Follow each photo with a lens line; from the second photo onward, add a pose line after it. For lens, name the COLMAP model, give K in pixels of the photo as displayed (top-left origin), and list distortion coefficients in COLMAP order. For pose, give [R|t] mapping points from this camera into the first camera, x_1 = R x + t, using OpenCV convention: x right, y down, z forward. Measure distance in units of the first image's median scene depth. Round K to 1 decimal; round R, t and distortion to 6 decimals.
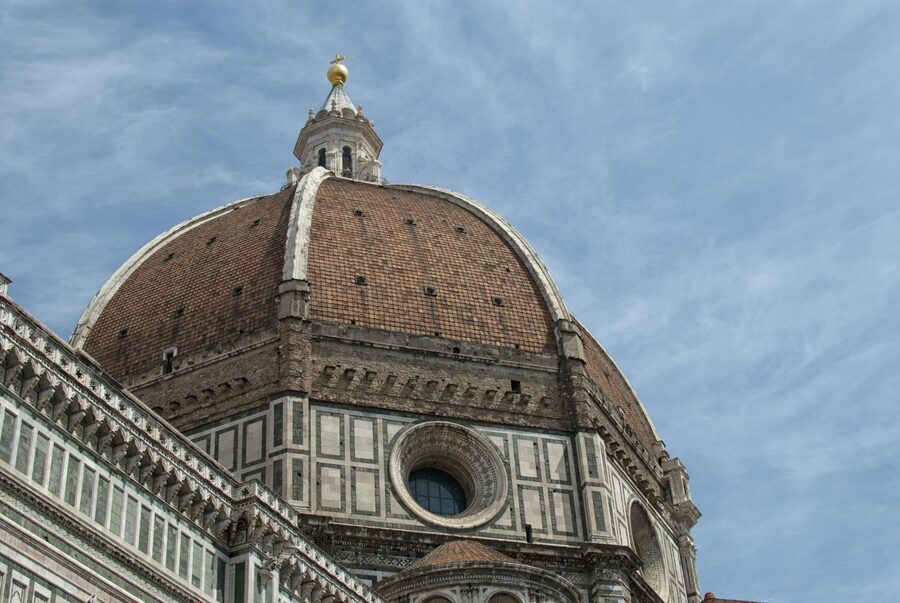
lens RADIAL K [[1397.6, 0, 428.3], [0, 1397.6, 299.3], [0, 0, 1]] dist [-0.123290, 0.070739]
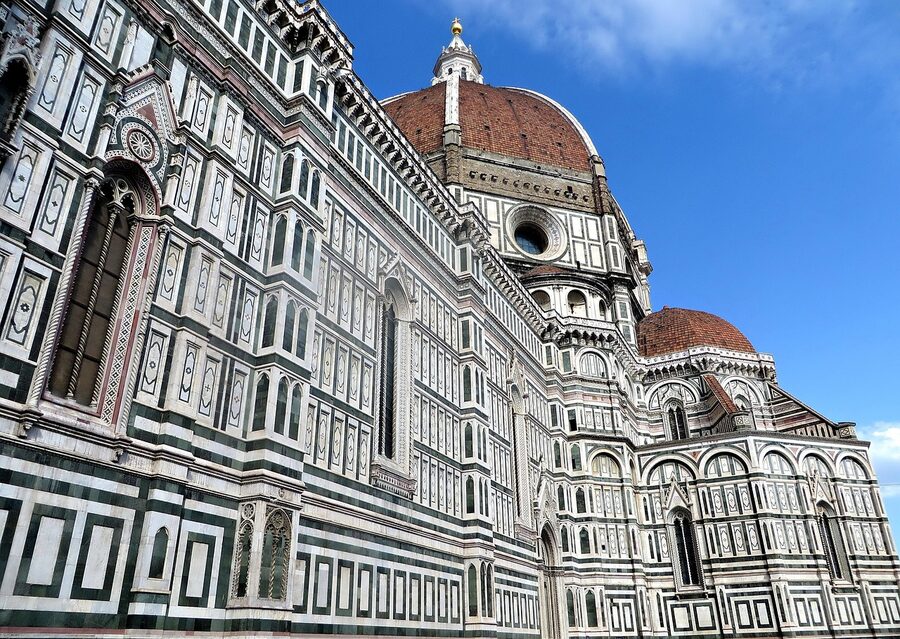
lens RADIAL K [[679.3, 0, 450.0], [0, 679.3, 319.5], [0, 0, 1]] dist [-0.000271, 0.000083]
pose [[0.999172, 0.040457, -0.004232, -0.090474], [-0.038941, 0.981402, 0.187972, 0.073487], [0.011758, -0.187651, 0.982165, 0.092065]]
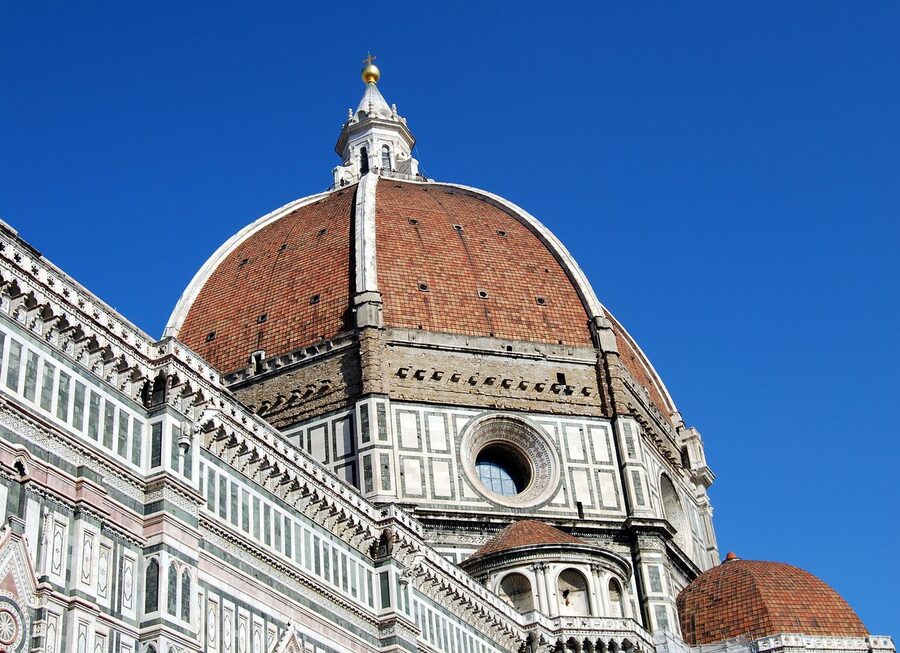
lens RADIAL K [[1338.4, 0, 447.7], [0, 1338.4, 310.5], [0, 0, 1]] dist [-0.012532, -0.015235]
pose [[0.999253, -0.021817, 0.031892, -0.069722], [0.019621, 0.997518, 0.067616, -0.075238], [-0.033288, -0.066940, 0.997202, -0.103938]]
